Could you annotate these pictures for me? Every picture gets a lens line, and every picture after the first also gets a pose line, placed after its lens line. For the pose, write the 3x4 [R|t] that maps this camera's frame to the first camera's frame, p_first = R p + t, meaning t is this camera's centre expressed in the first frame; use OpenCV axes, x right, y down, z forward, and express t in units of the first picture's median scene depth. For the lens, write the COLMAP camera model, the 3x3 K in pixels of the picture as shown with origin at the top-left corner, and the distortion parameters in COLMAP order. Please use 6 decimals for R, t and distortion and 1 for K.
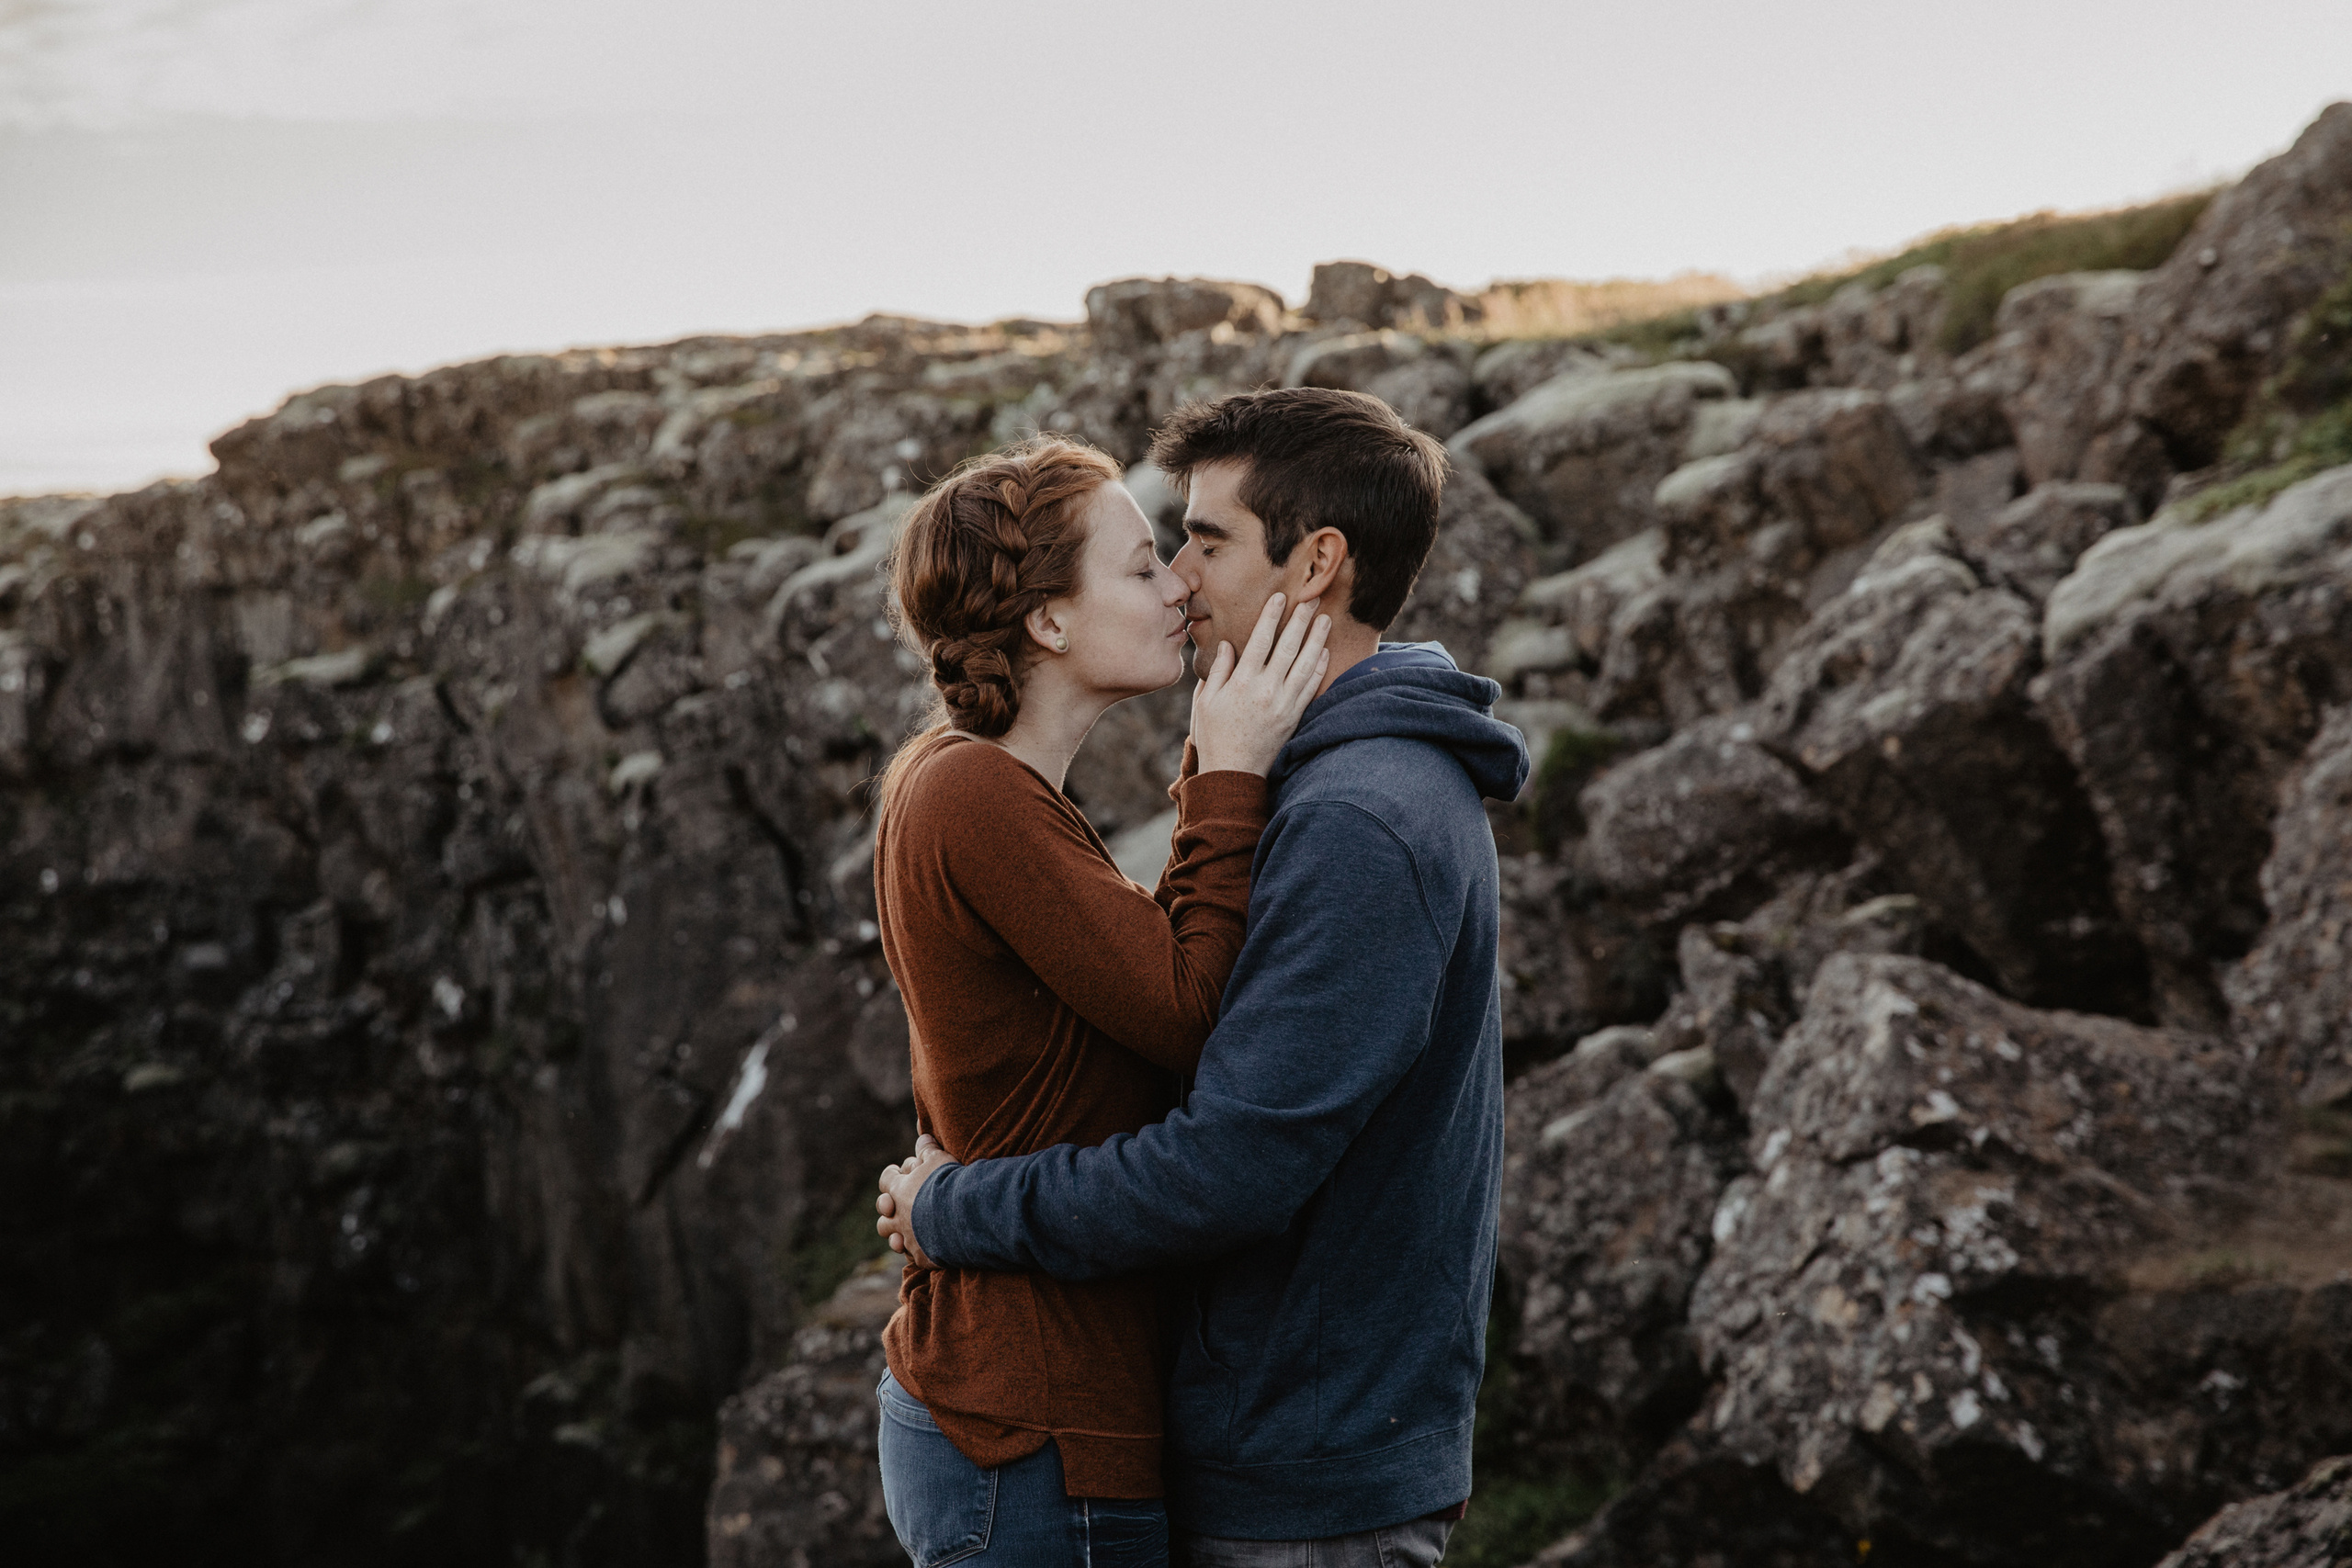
lens RADIAL K [[4170.7, 0, 1176.0], [0, 4170.7, 784.0], [0, 0, 1]] dist [0.153311, 0.245928]
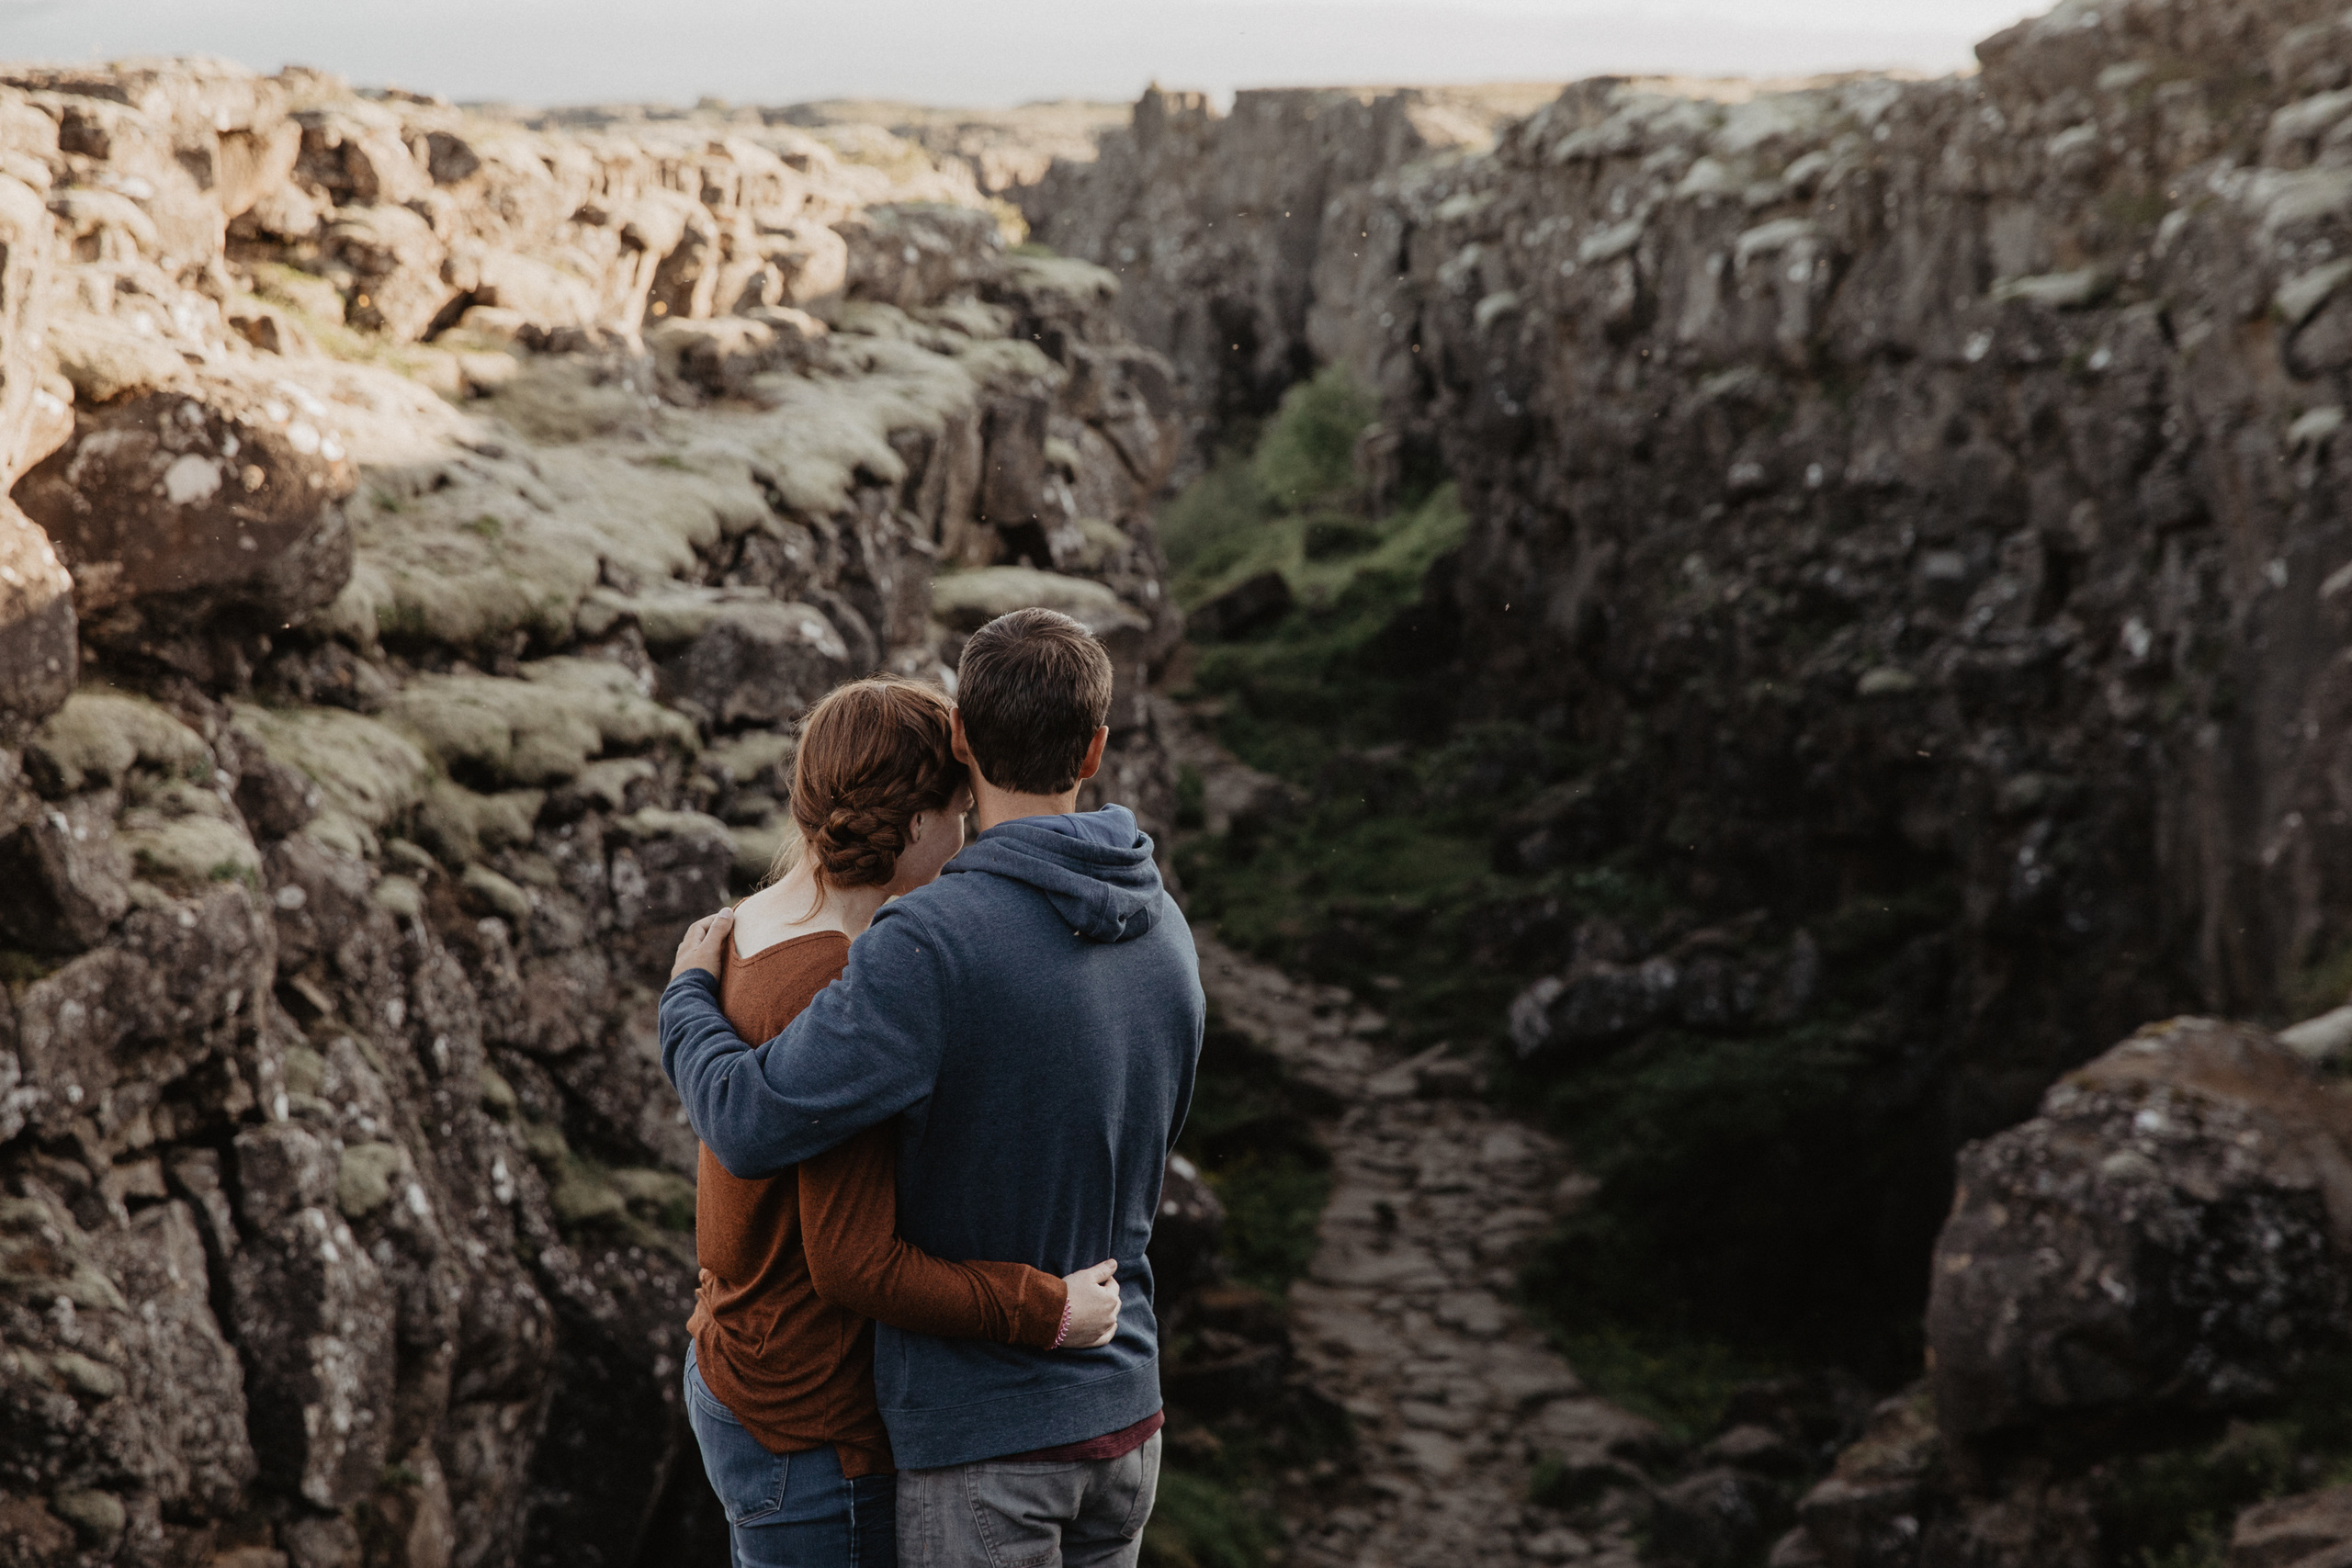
lens RADIAL K [[4367.5, 0, 1176.0], [0, 4367.5, 784.0], [0, 0, 1]] dist [0.170890, 0.168900]
pose [[0.902283, 0.100350, -0.419302, 0.127551], [-0.057915, 0.991932, 0.112771, -0.040107], [0.427236, -0.077467, 0.900815, -0.037415]]
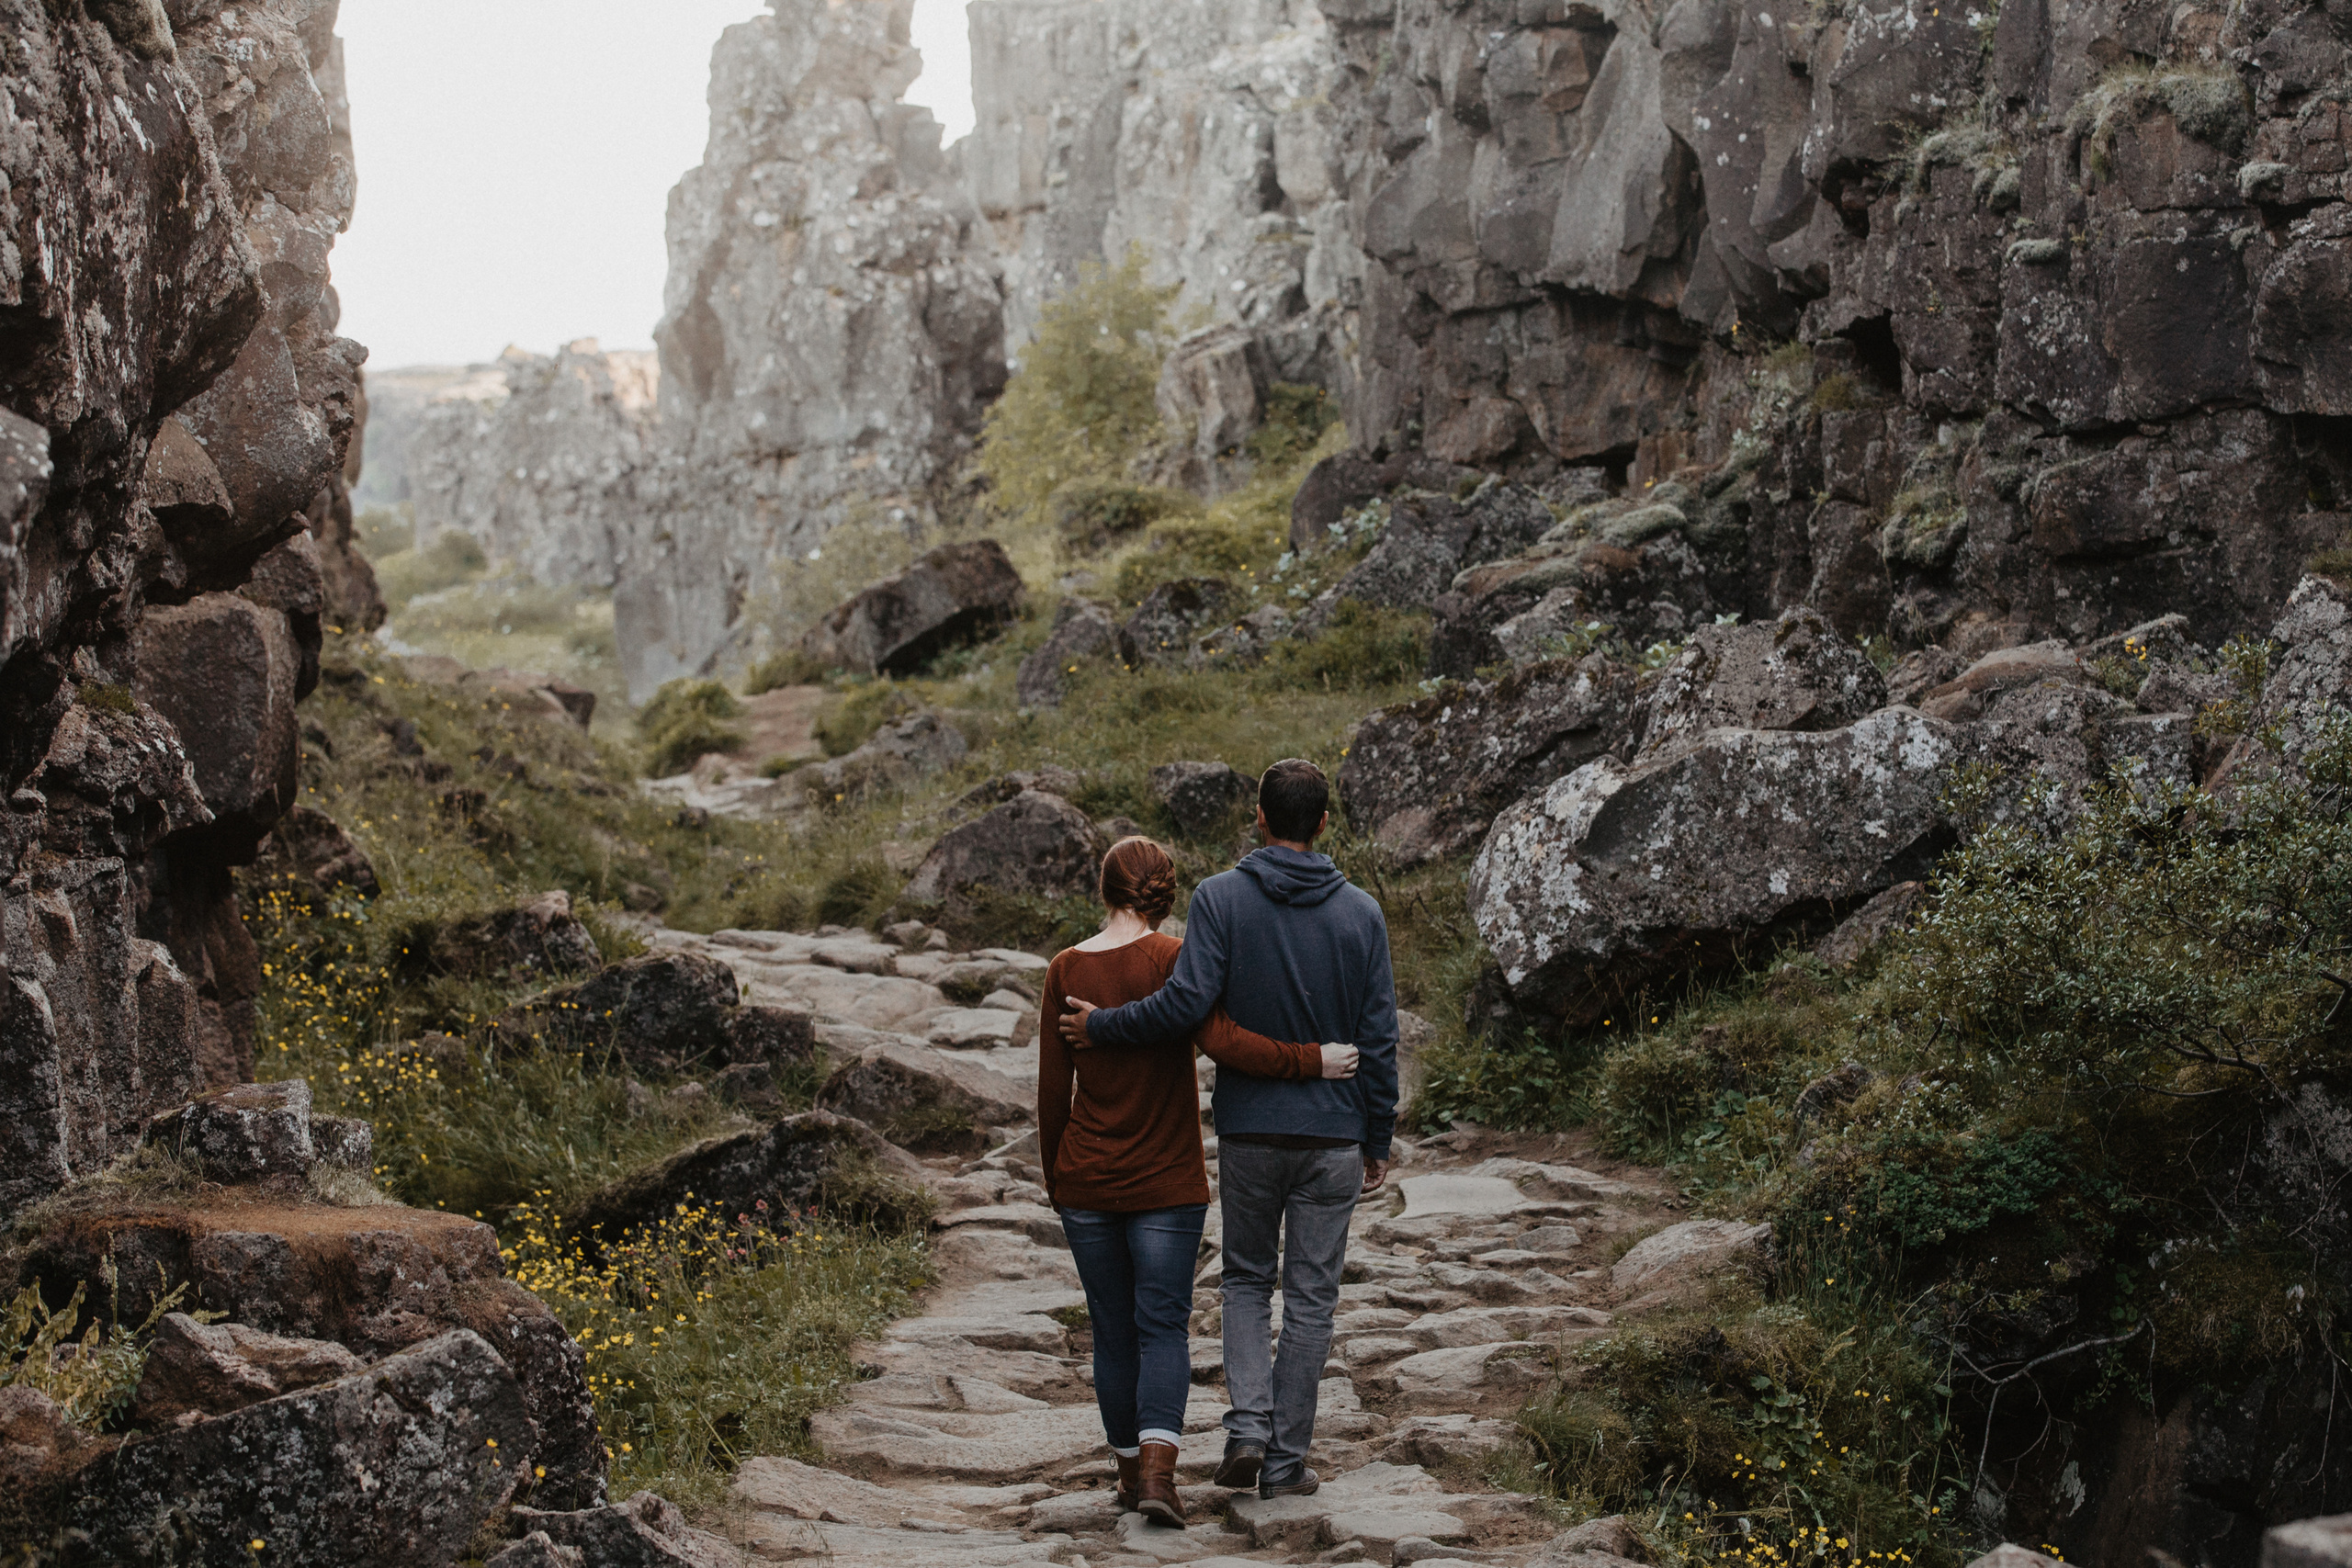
lens RADIAL K [[7450.3, 0, 1369.4], [0, 7450.3, 779.2], [0, 0, 1]] dist [-0.203546, 0.063729]
pose [[0.927672, 0.046194, -0.370529, -0.261733], [-0.035719, 0.998746, 0.035088, 0.343935], [0.371685, -0.019316, 0.928158, 1.057748]]
